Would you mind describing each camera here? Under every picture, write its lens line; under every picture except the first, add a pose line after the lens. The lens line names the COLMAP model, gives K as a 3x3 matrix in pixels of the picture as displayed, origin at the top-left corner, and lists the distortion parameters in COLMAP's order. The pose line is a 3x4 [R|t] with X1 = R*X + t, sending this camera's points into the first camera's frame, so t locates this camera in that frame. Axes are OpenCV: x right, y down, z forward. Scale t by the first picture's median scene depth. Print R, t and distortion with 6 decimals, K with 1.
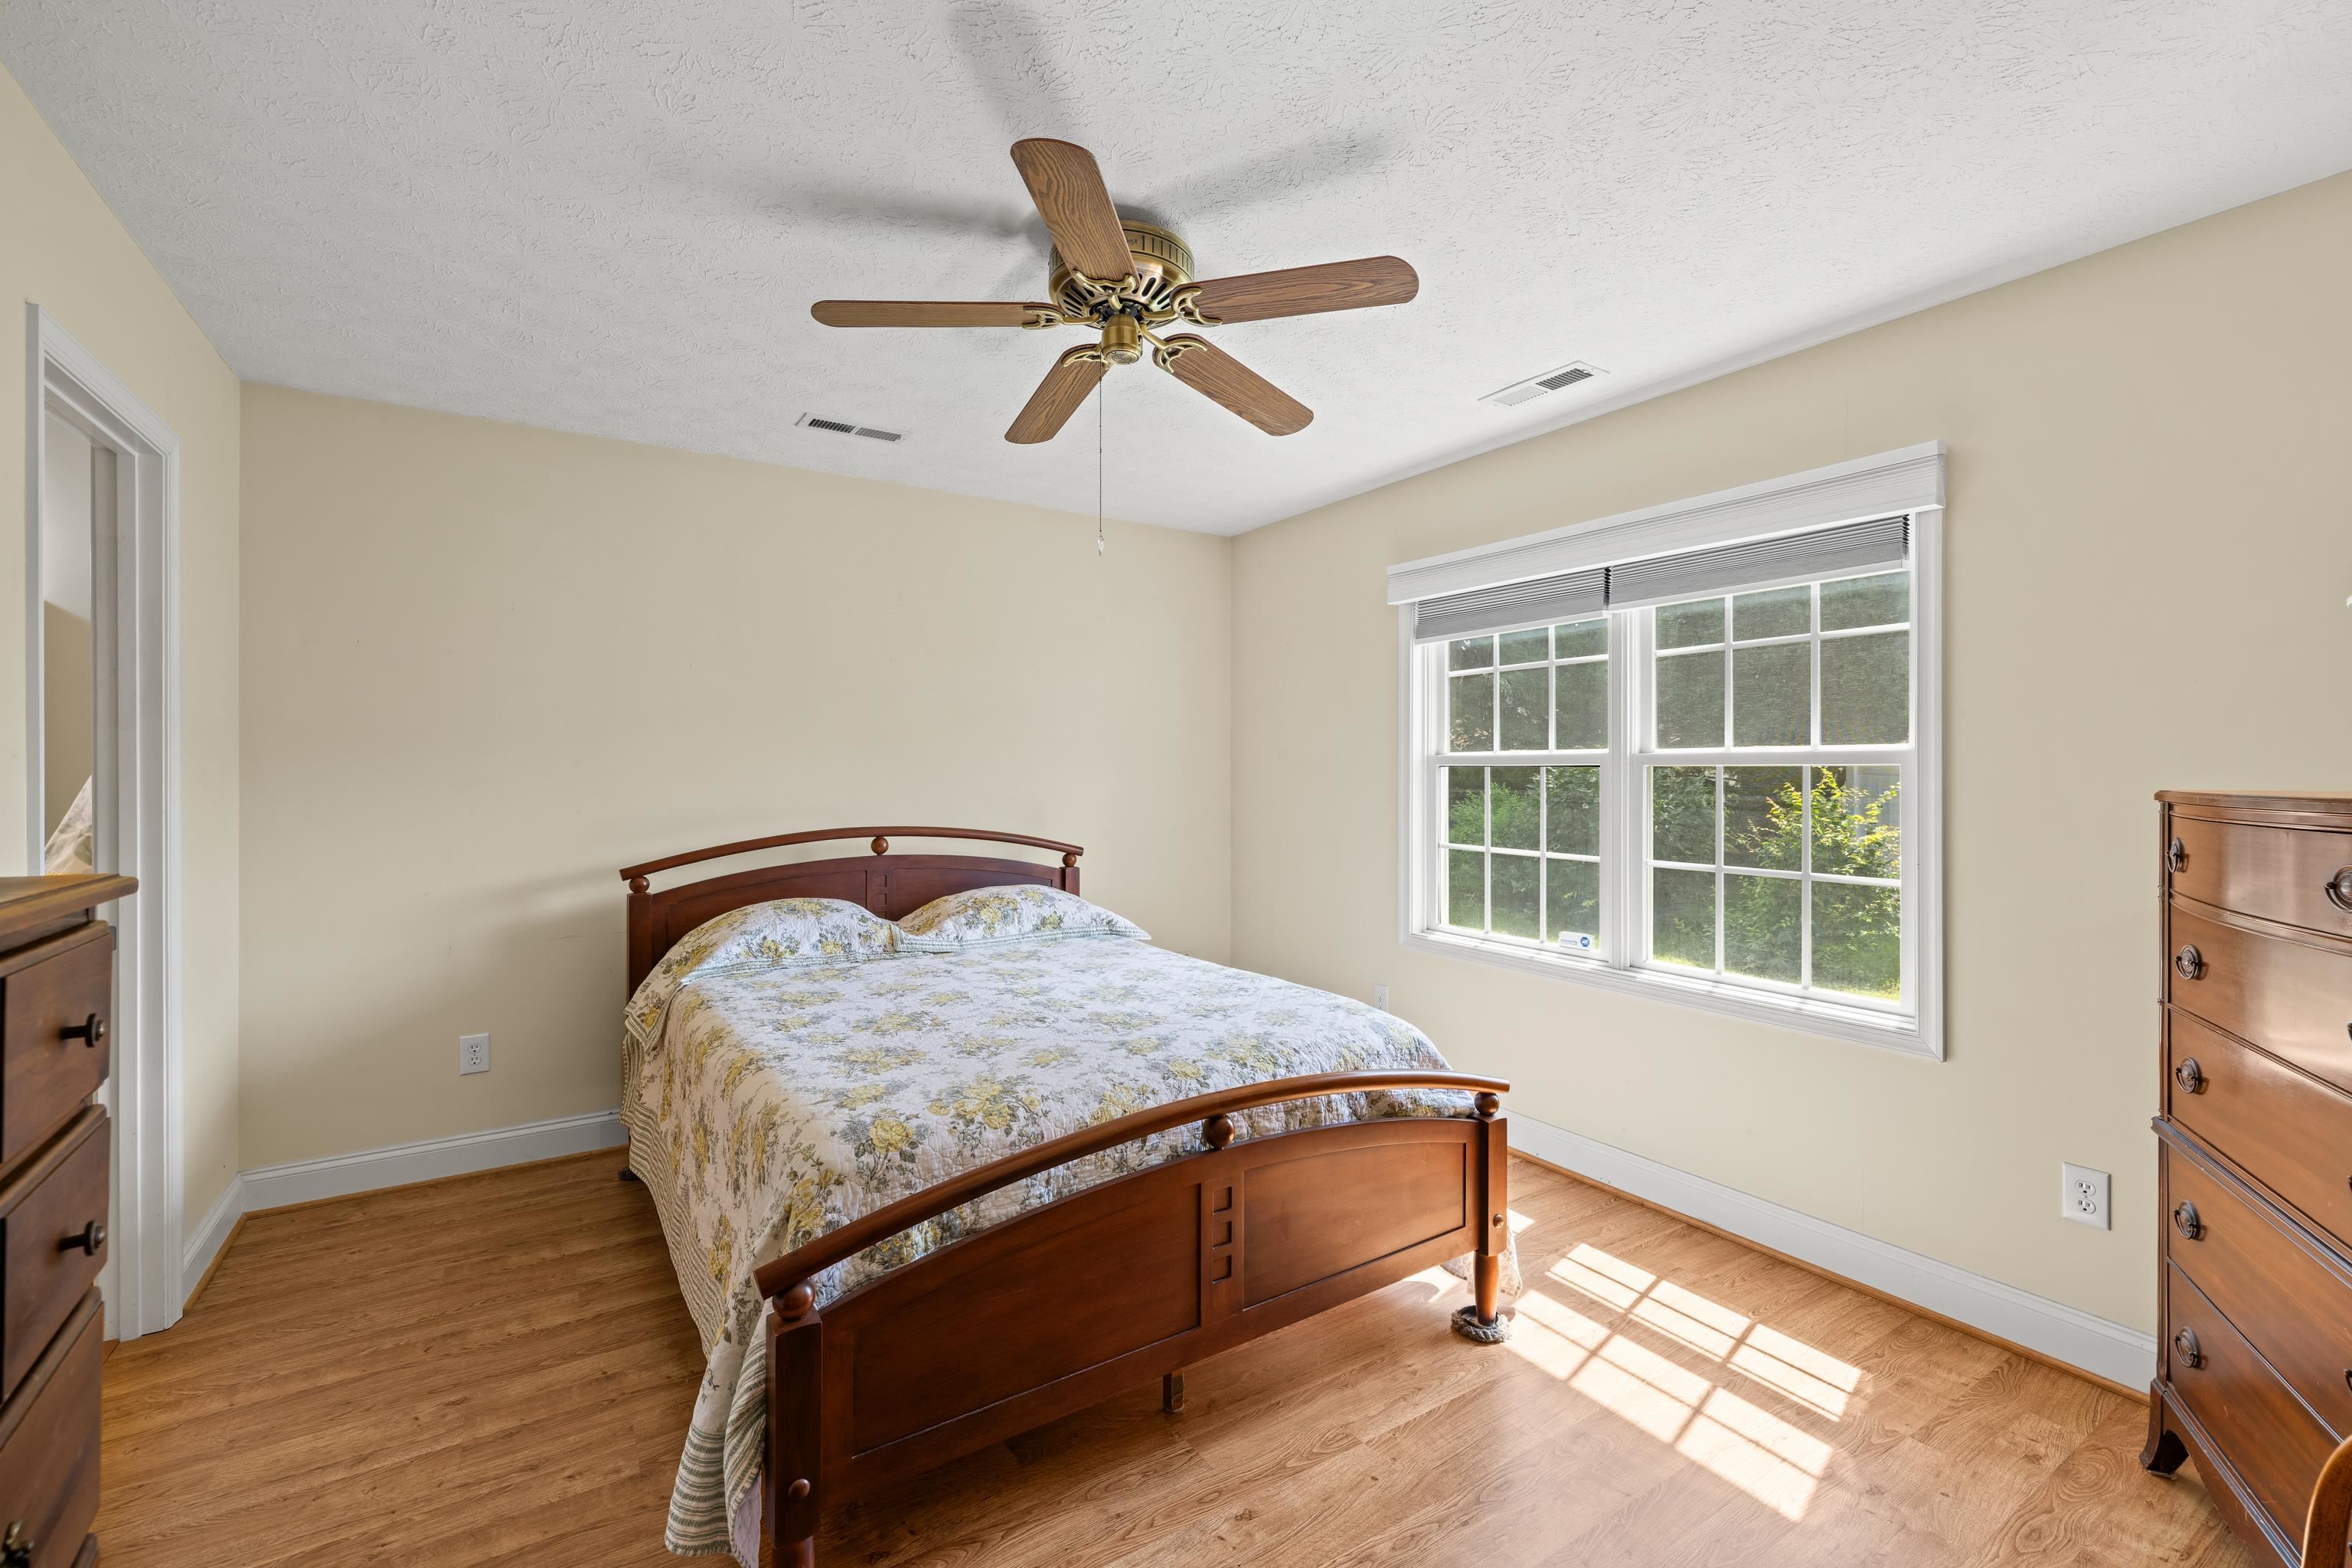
lens RADIAL K [[977.2, 0, 1173.2], [0, 977.2, 770.1], [0, 0, 1]] dist [-0.001164, -0.000107]
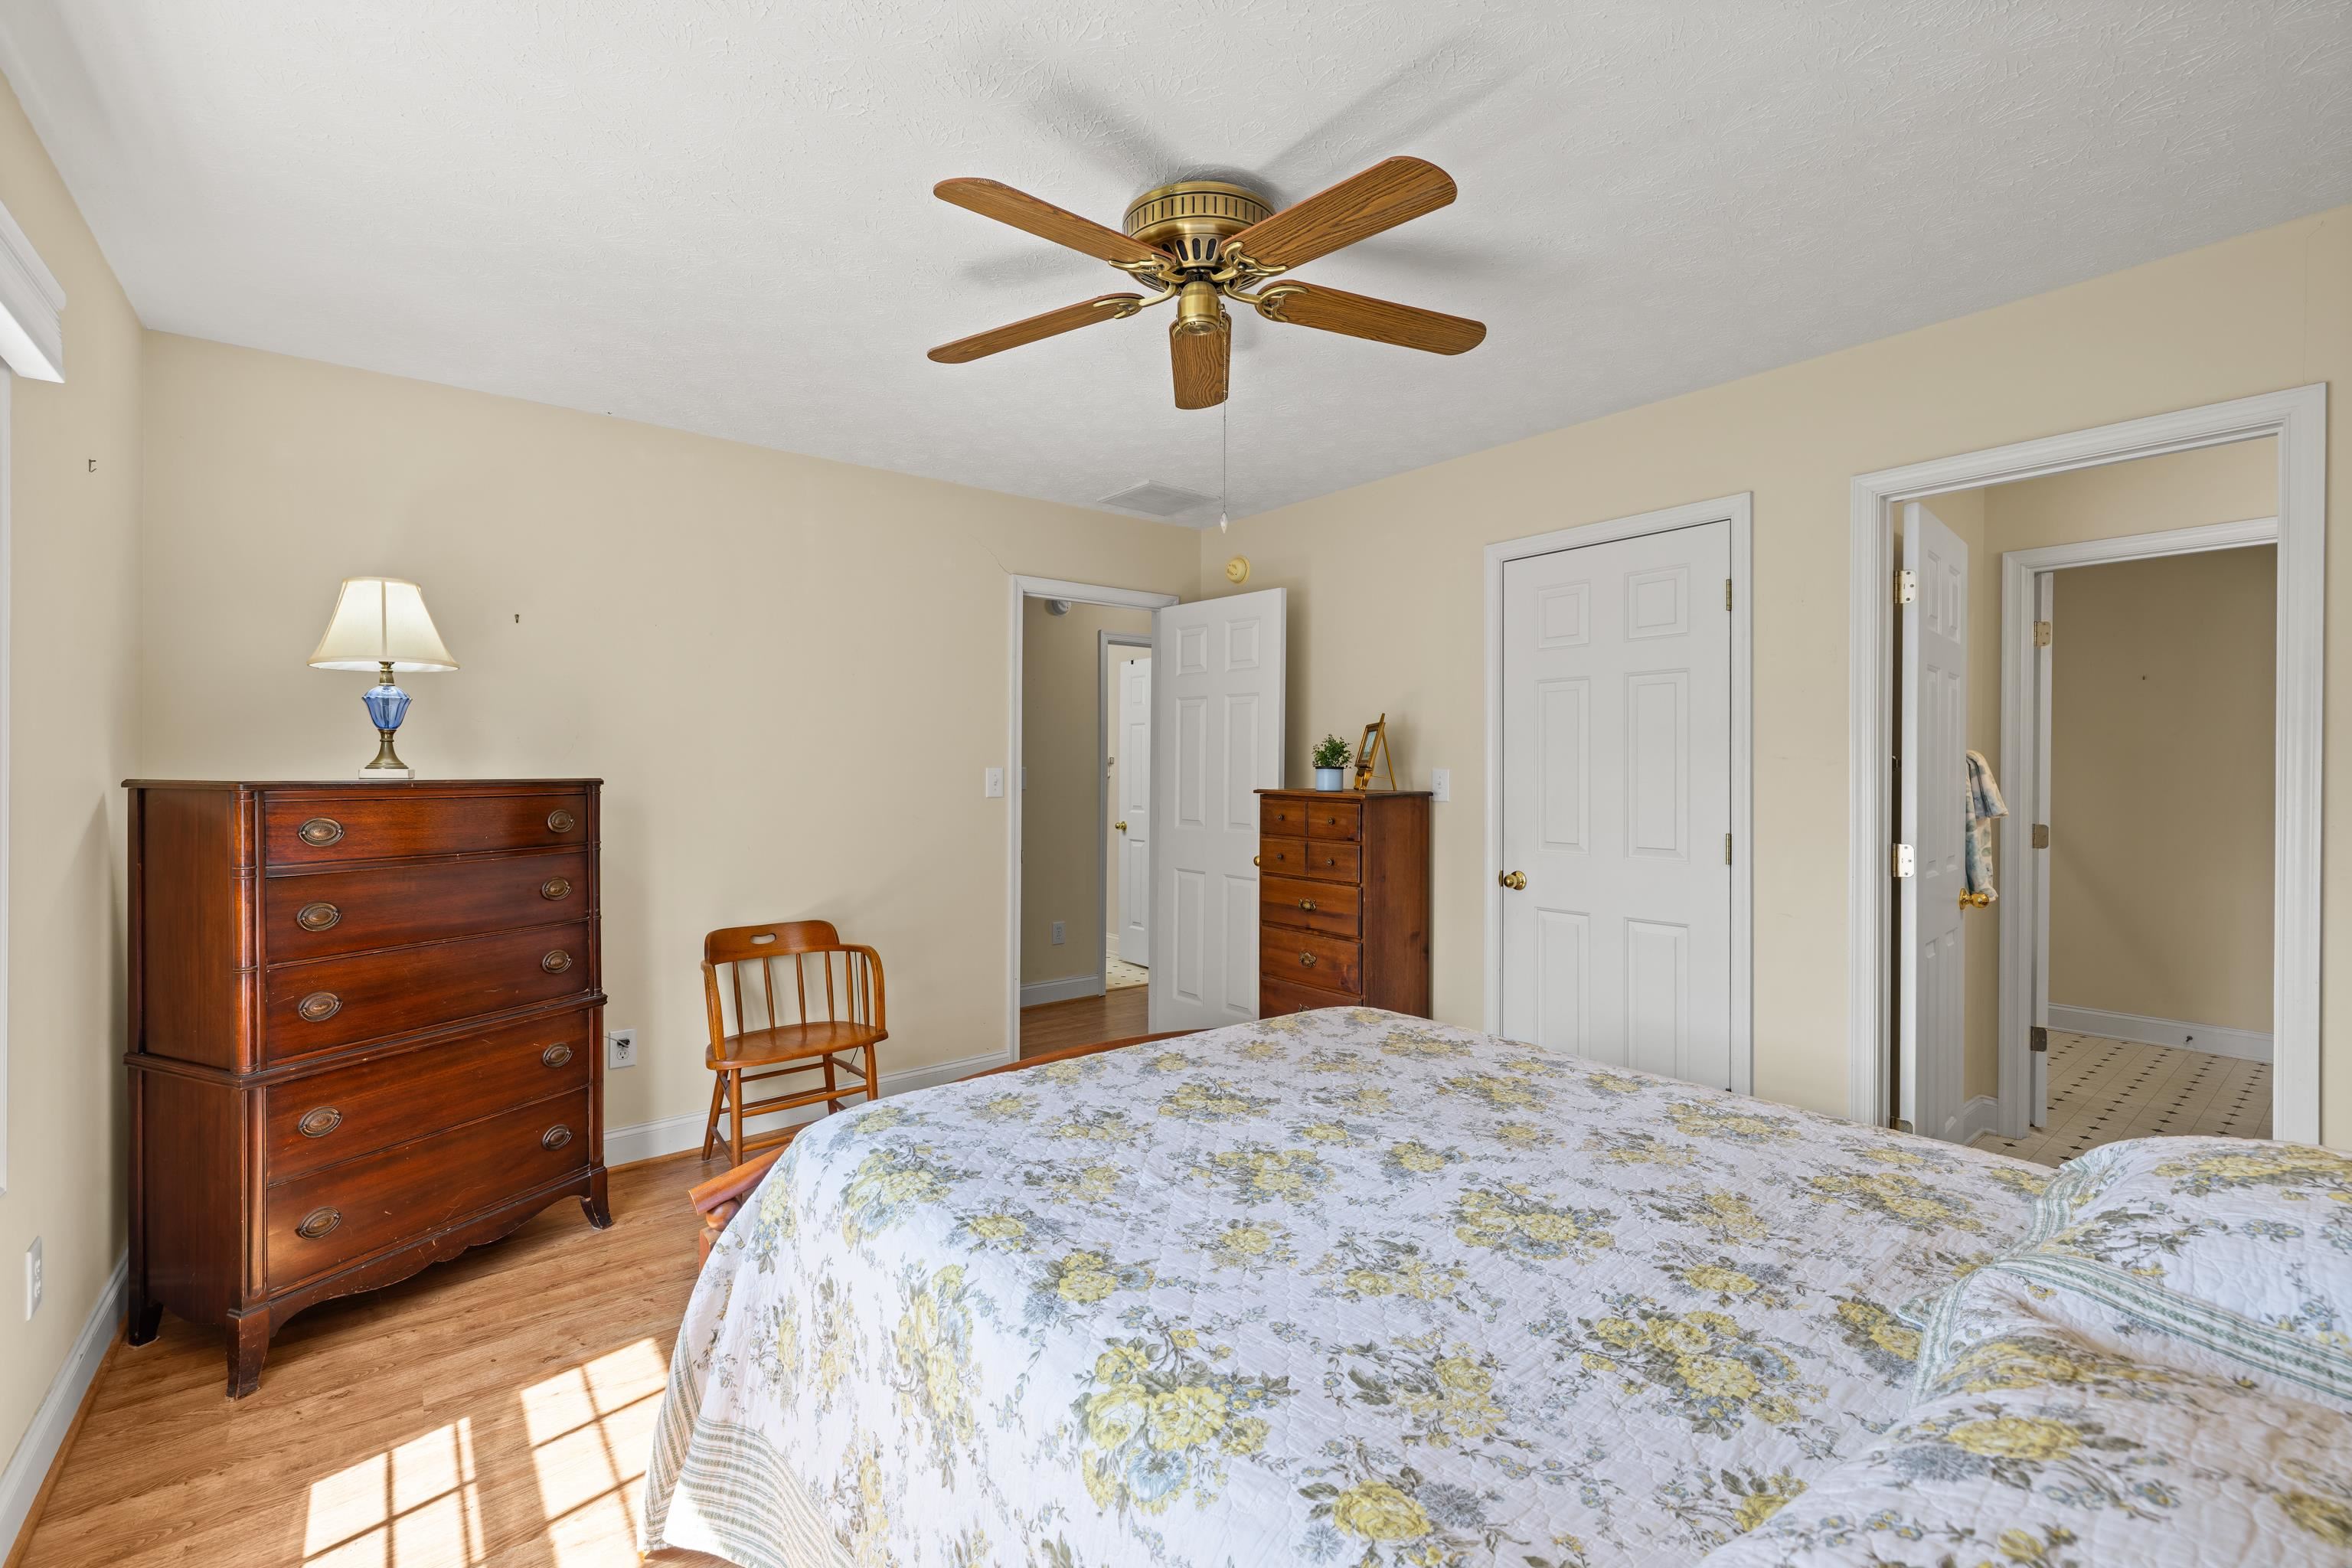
lens RADIAL K [[977.2, 0, 1173.1], [0, 977.2, 777.8], [0, 0, 1]] dist [-0.001164, -0.000107]
pose [[-0.995343, -0.004168, -0.096308, 0.057875], [-0.005111, 0.999941, 0.009547, 0.001357], [0.096262, 0.009995, -0.995306, 1.909199]]
